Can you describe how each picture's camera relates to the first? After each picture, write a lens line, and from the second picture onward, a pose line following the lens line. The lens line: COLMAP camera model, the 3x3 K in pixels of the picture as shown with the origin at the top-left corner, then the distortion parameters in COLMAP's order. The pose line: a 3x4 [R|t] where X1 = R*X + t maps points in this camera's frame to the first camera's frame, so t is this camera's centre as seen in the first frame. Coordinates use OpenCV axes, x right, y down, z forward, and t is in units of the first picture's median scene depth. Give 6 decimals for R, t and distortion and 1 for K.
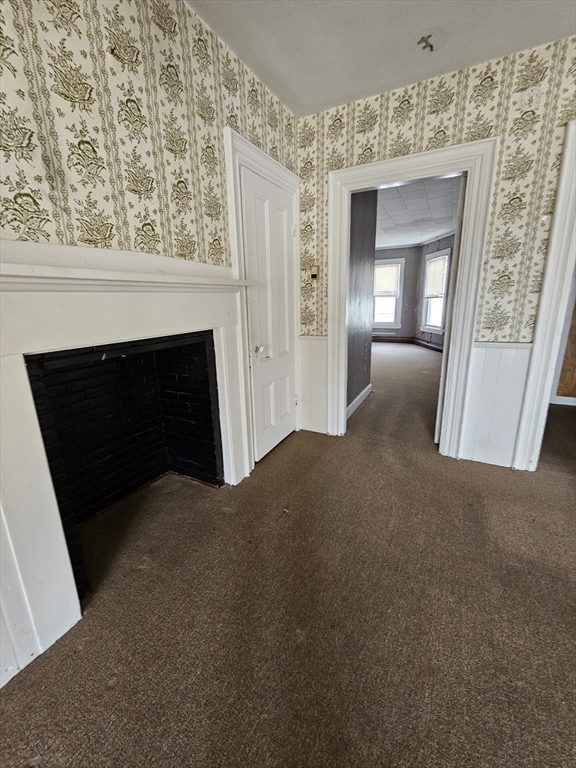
lens RADIAL K [[313.6, 0, 287.6], [0, 313.6, 382.6], [0, 0, 1]] dist [-0.000422, 0.000466]
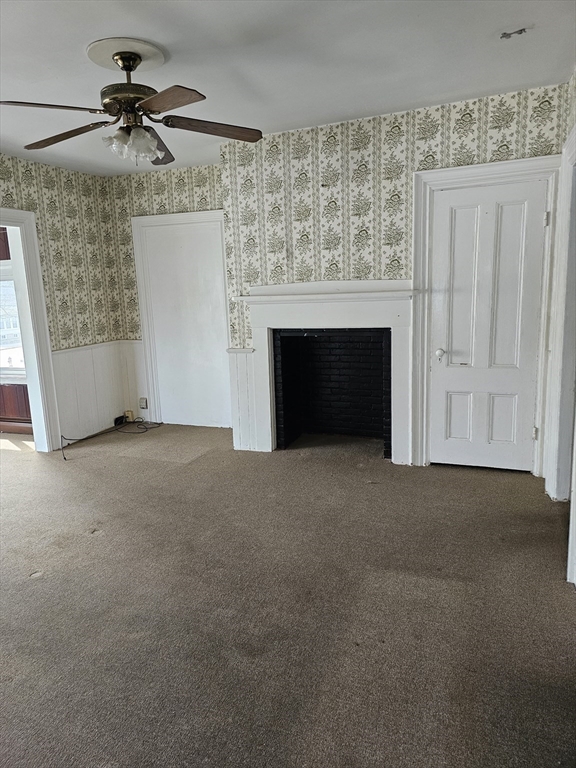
lens RADIAL K [[518.8, 0, 287.4], [0, 518.8, 382.8], [0, 0, 1]] dist [0.003341, 0.000049]
pose [[0.112451, 0.210703, -0.971061, 2.469256], [-0.214067, 0.959449, 0.183394, -0.346365], [0.970325, 0.187249, 0.152995, 0.435546]]
